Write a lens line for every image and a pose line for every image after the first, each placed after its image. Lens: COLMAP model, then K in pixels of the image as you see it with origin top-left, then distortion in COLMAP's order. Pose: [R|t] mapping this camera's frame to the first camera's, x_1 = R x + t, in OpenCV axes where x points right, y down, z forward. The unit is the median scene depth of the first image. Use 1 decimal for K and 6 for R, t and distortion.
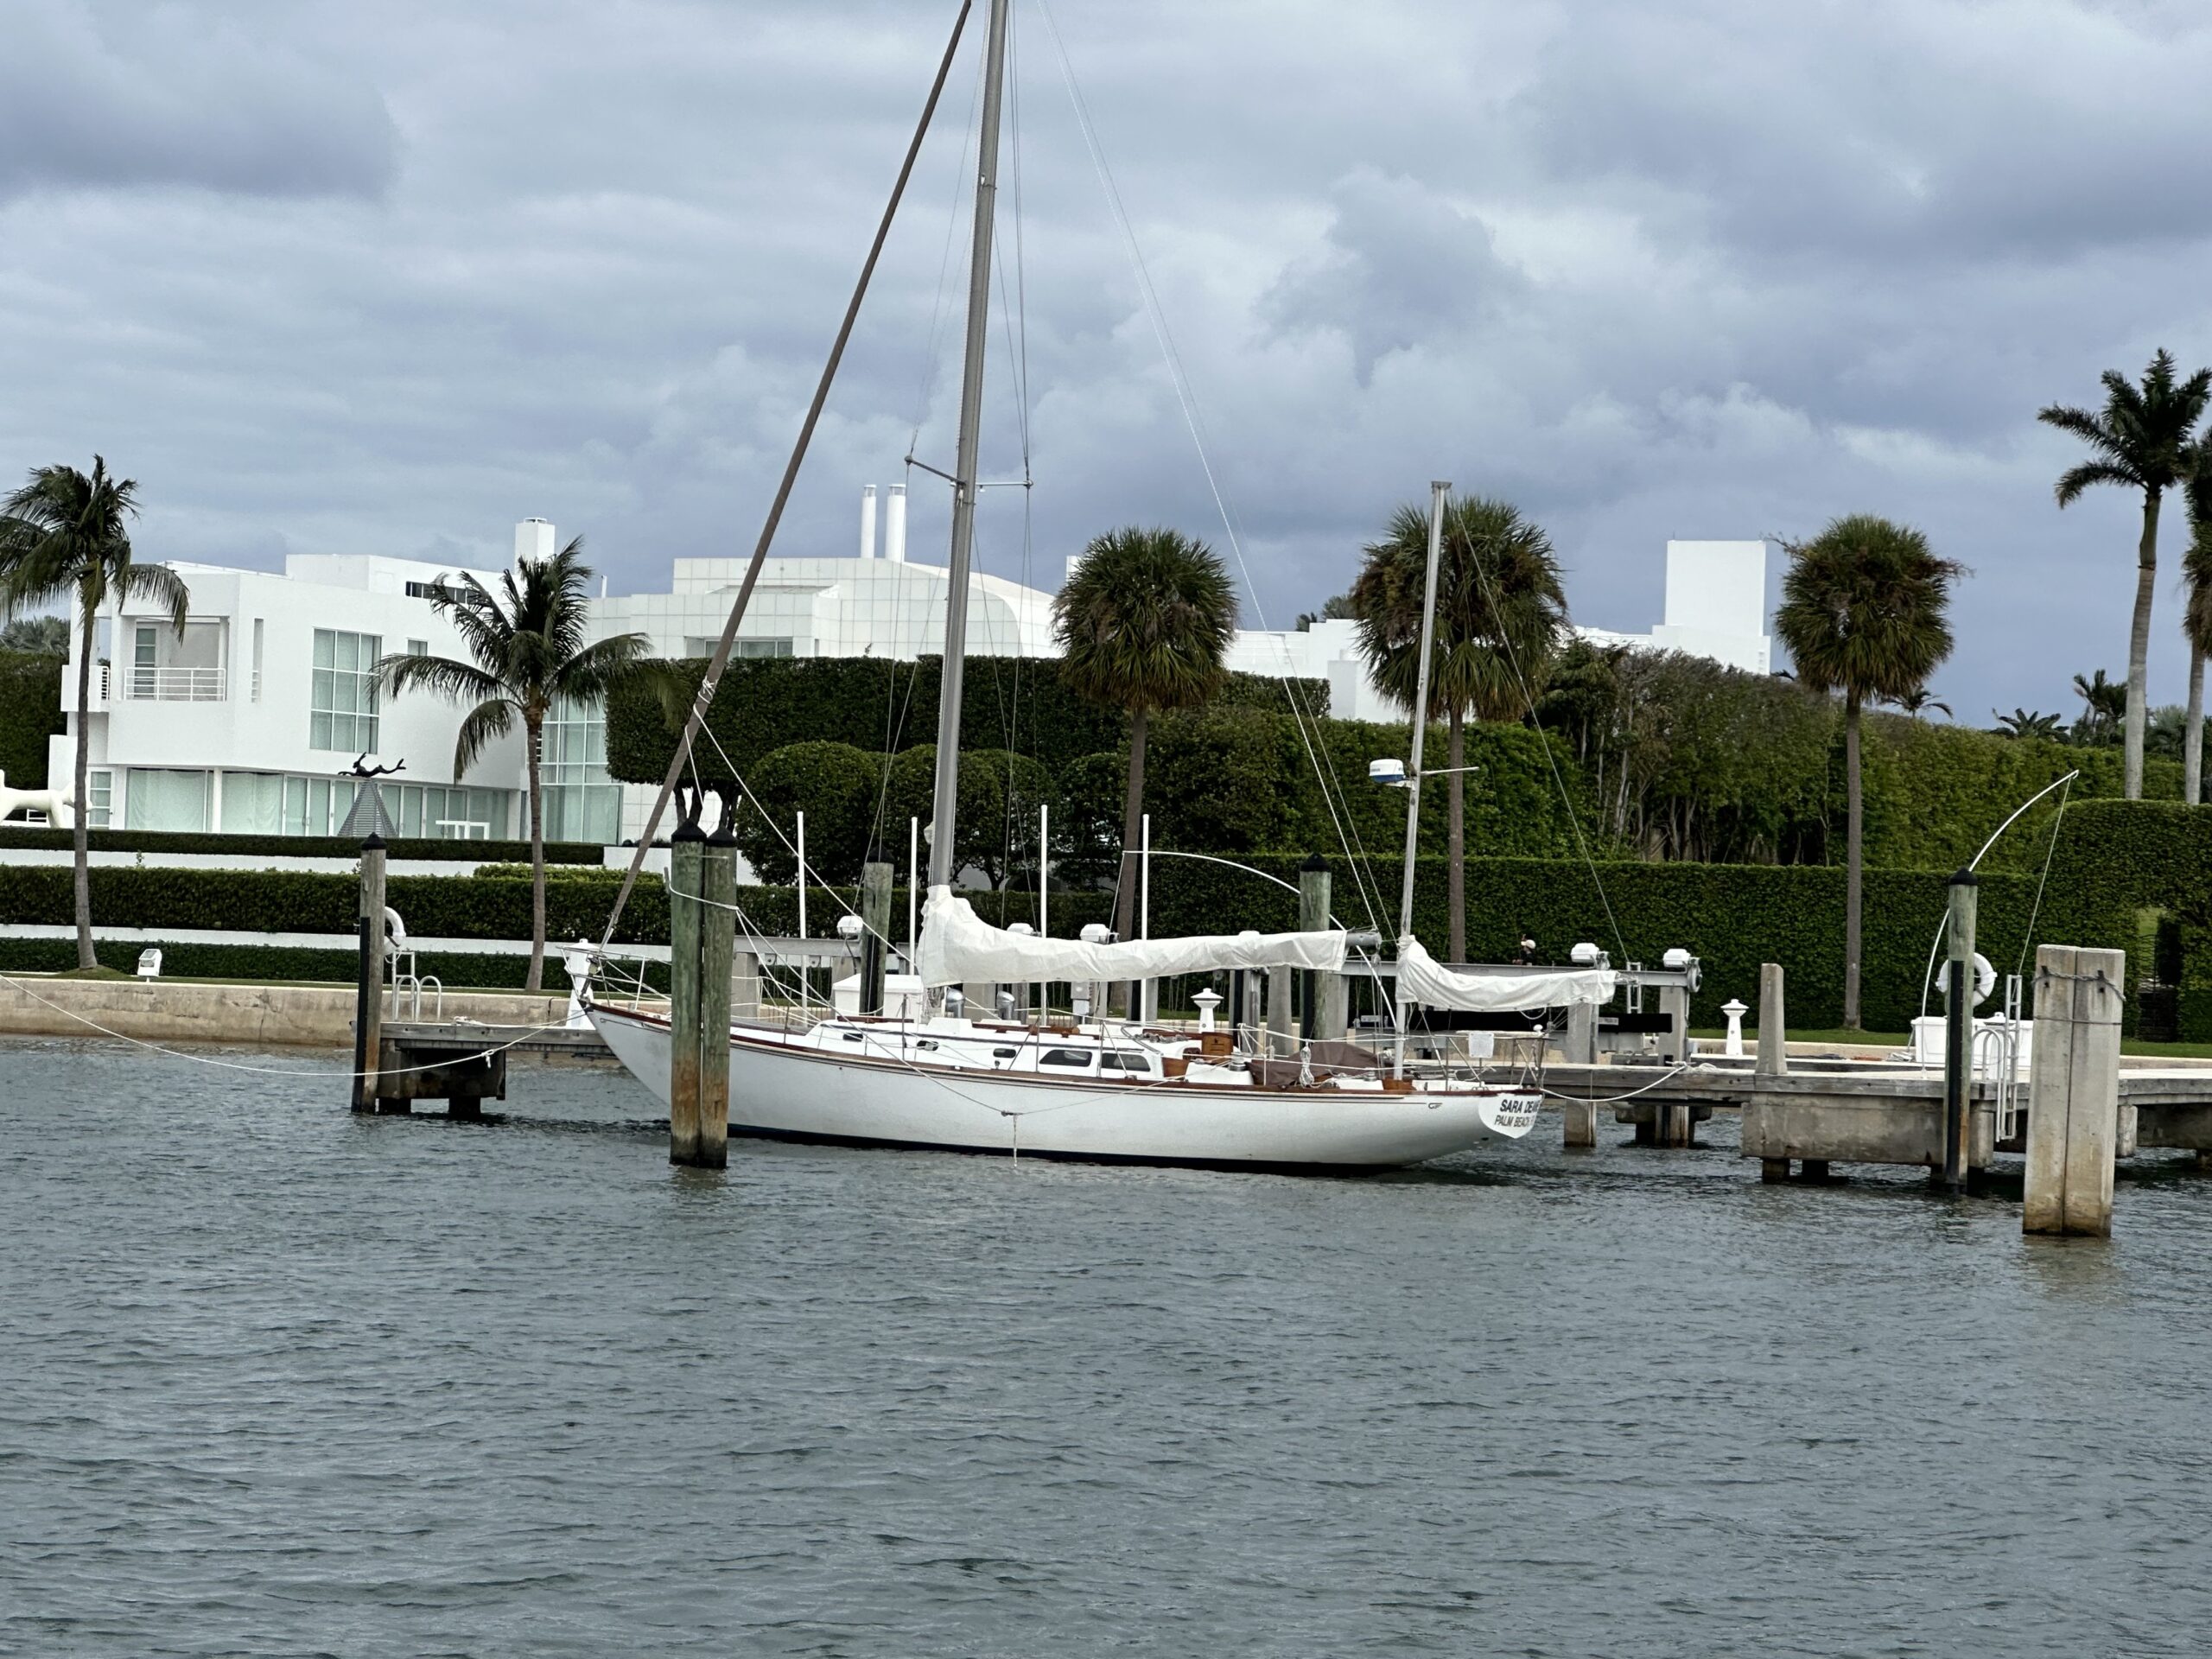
lens RADIAL K [[5823.0, 0, 1107.0], [0, 5823.0, 584.6], [0, 0, 1]] dist [-0.946752, 21.098110]
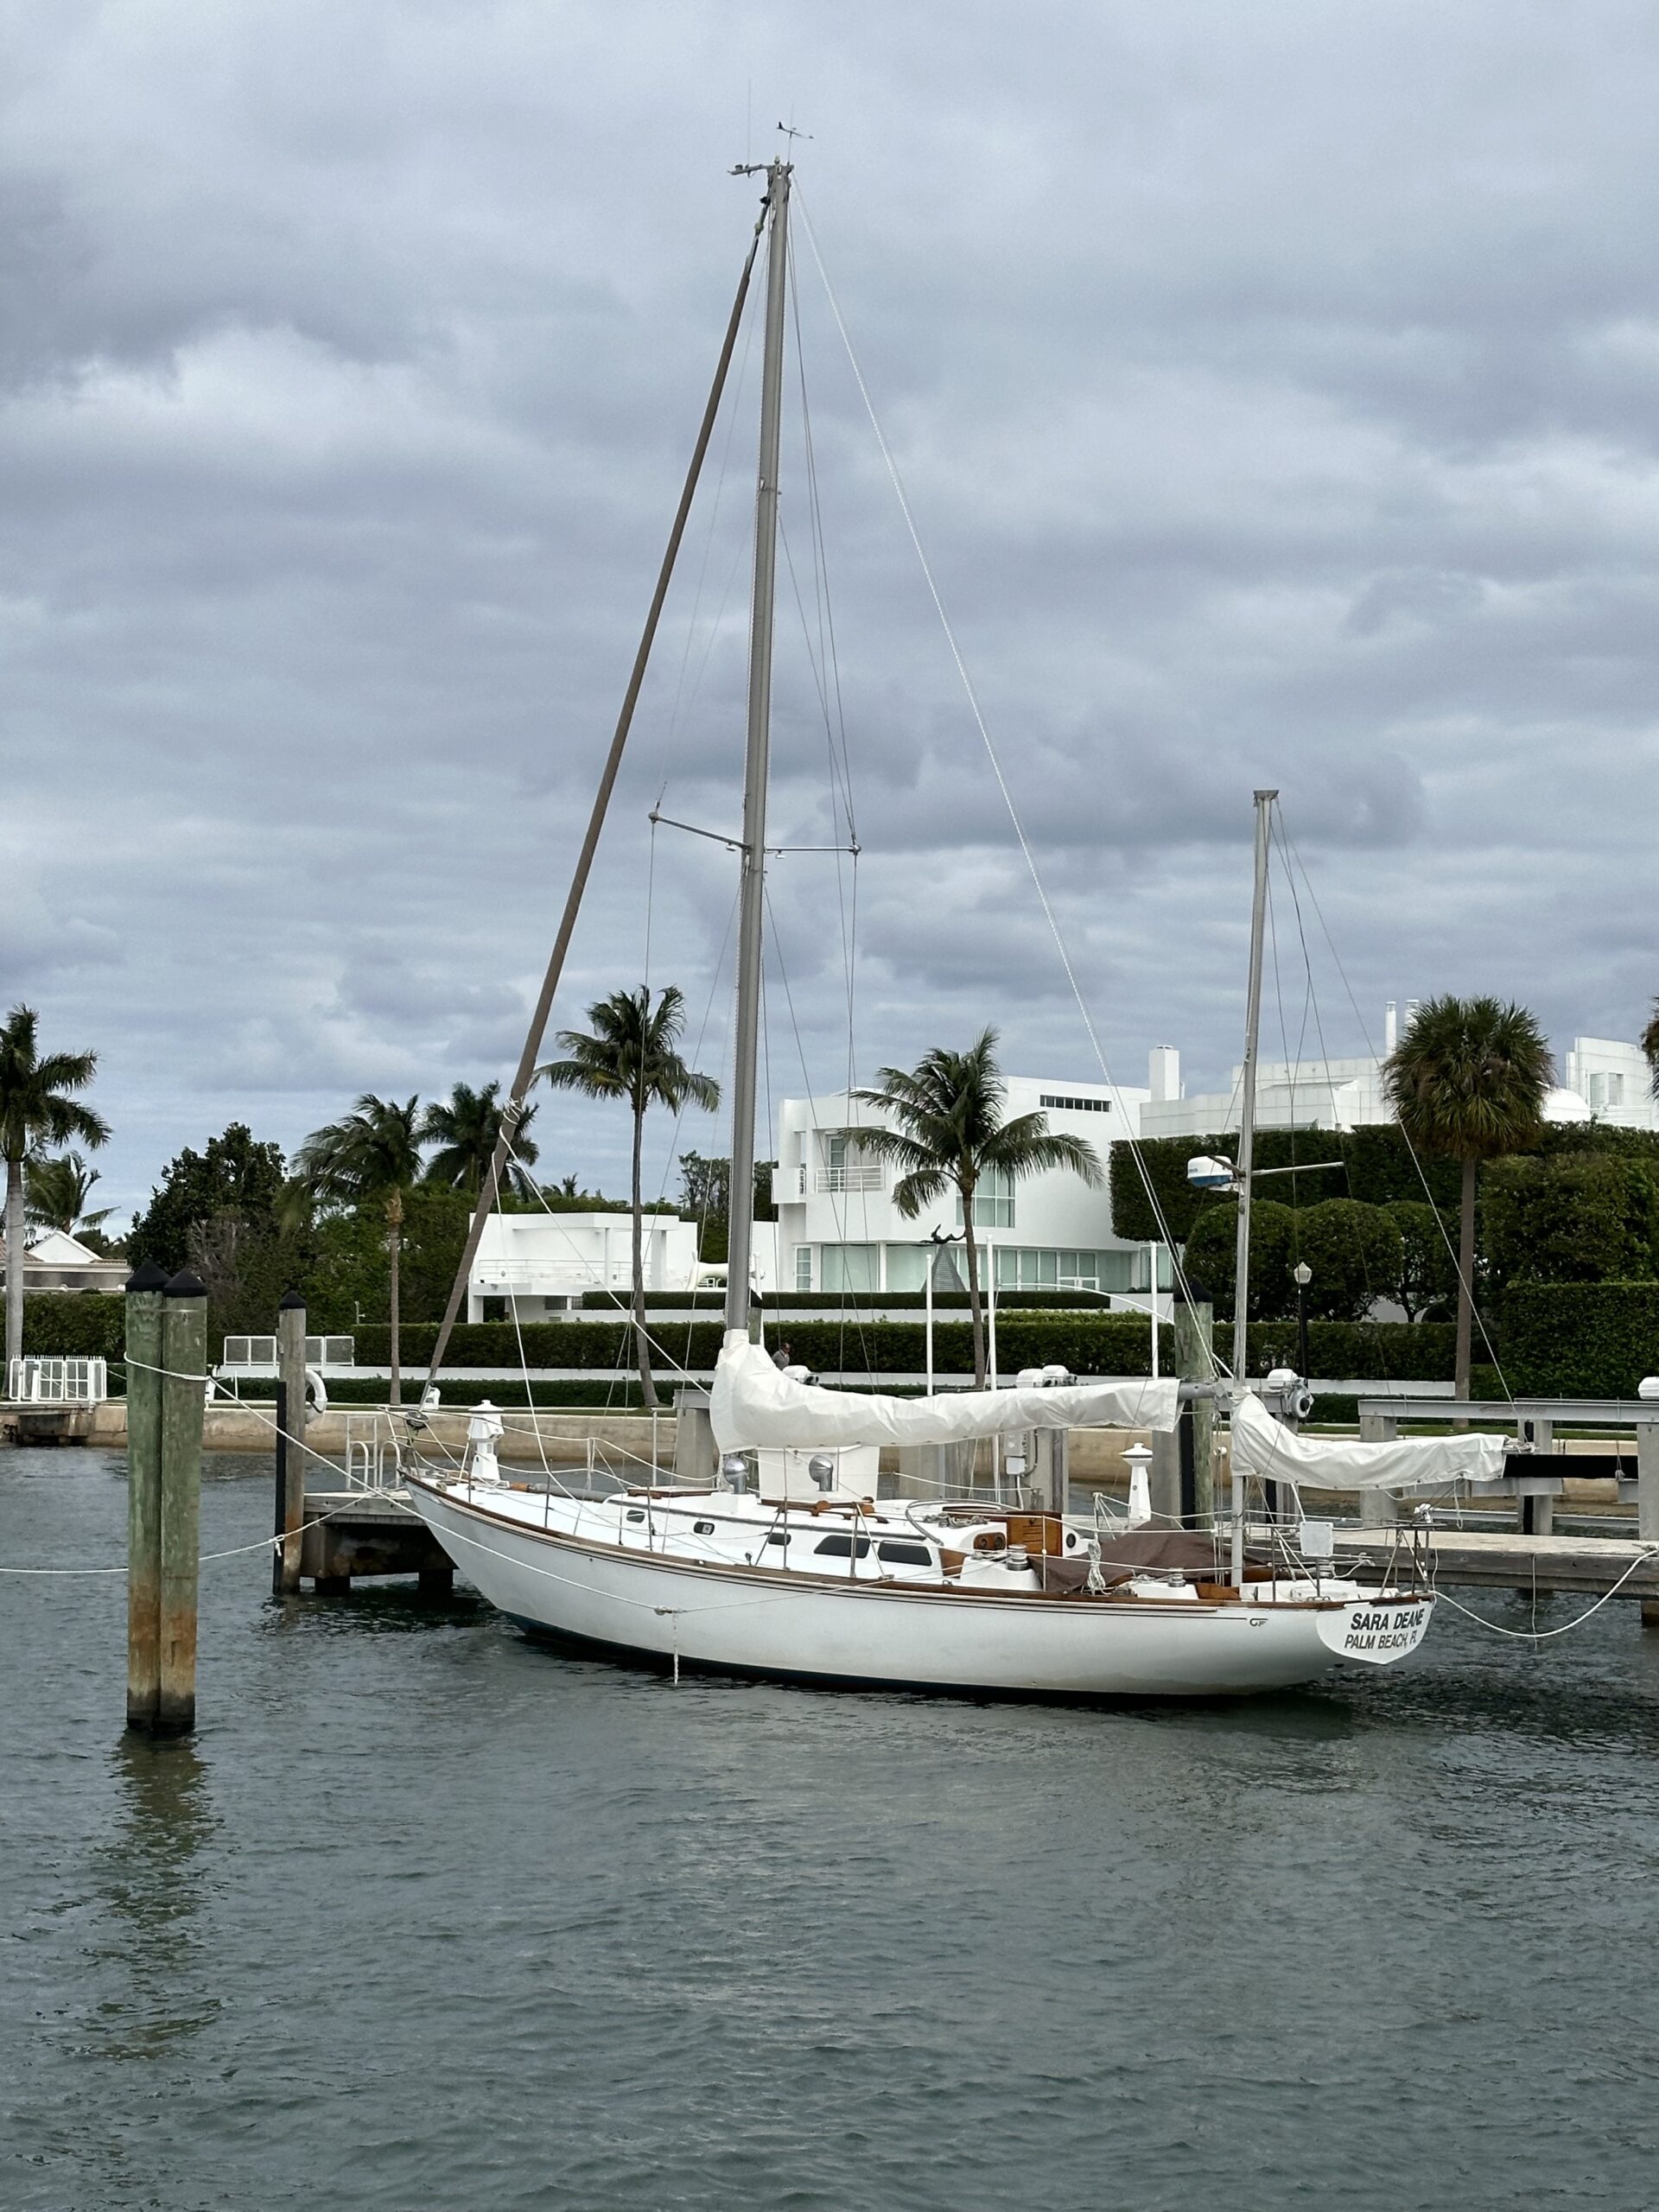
lens RADIAL K [[3382.5, 0, 829.5], [0, 3382.5, 1106.0], [0, 0, 1]] dist [0.043222, -0.087256]
pose [[0.954642, -0.044586, -0.294398, 0.081420], [0.041291, 0.998996, -0.017403, 0.018194], [0.294878, 0.004458, 0.955524, 0.347081]]
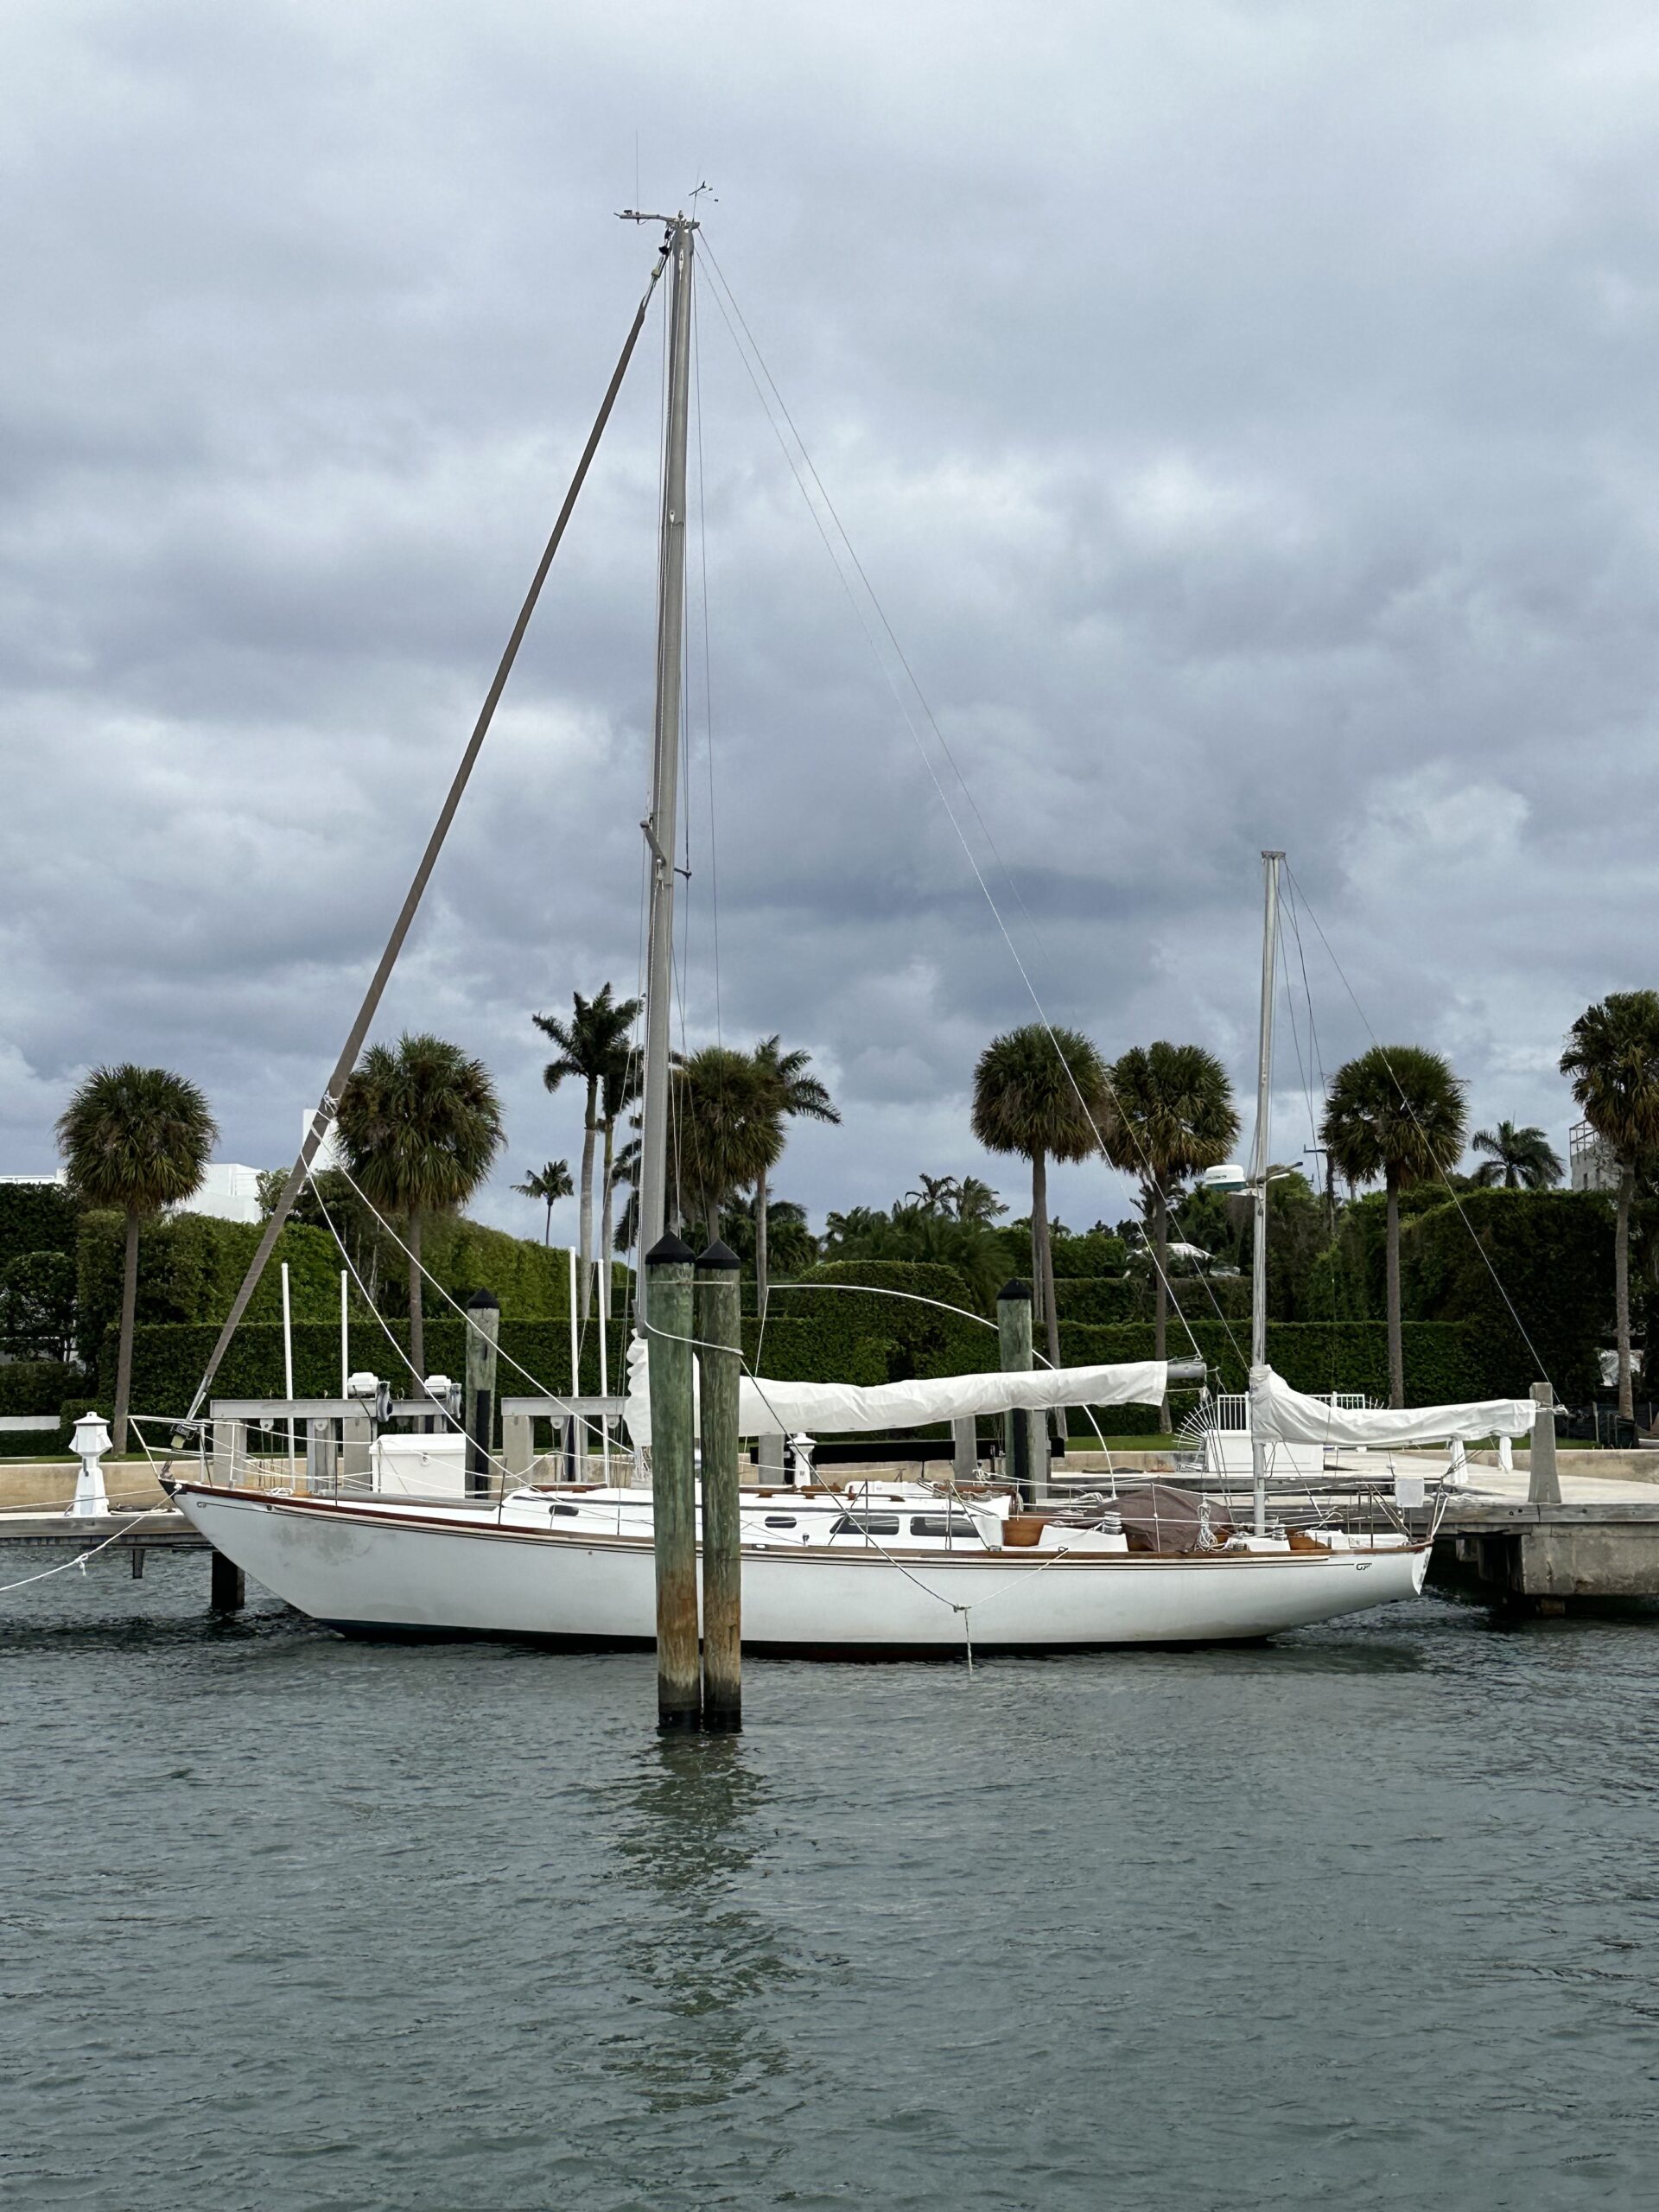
lens RADIAL K [[2960.4, 0, 528.7], [0, 2960.4, 1105.7], [0, 0, 1]] dist [0.224313, -1.468489]
pose [[0.945701, -0.006685, 0.324969, -0.121306], [0.017647, 0.999370, -0.030797, 0.020656], [-0.324559, 0.034859, 0.945223, 0.377644]]
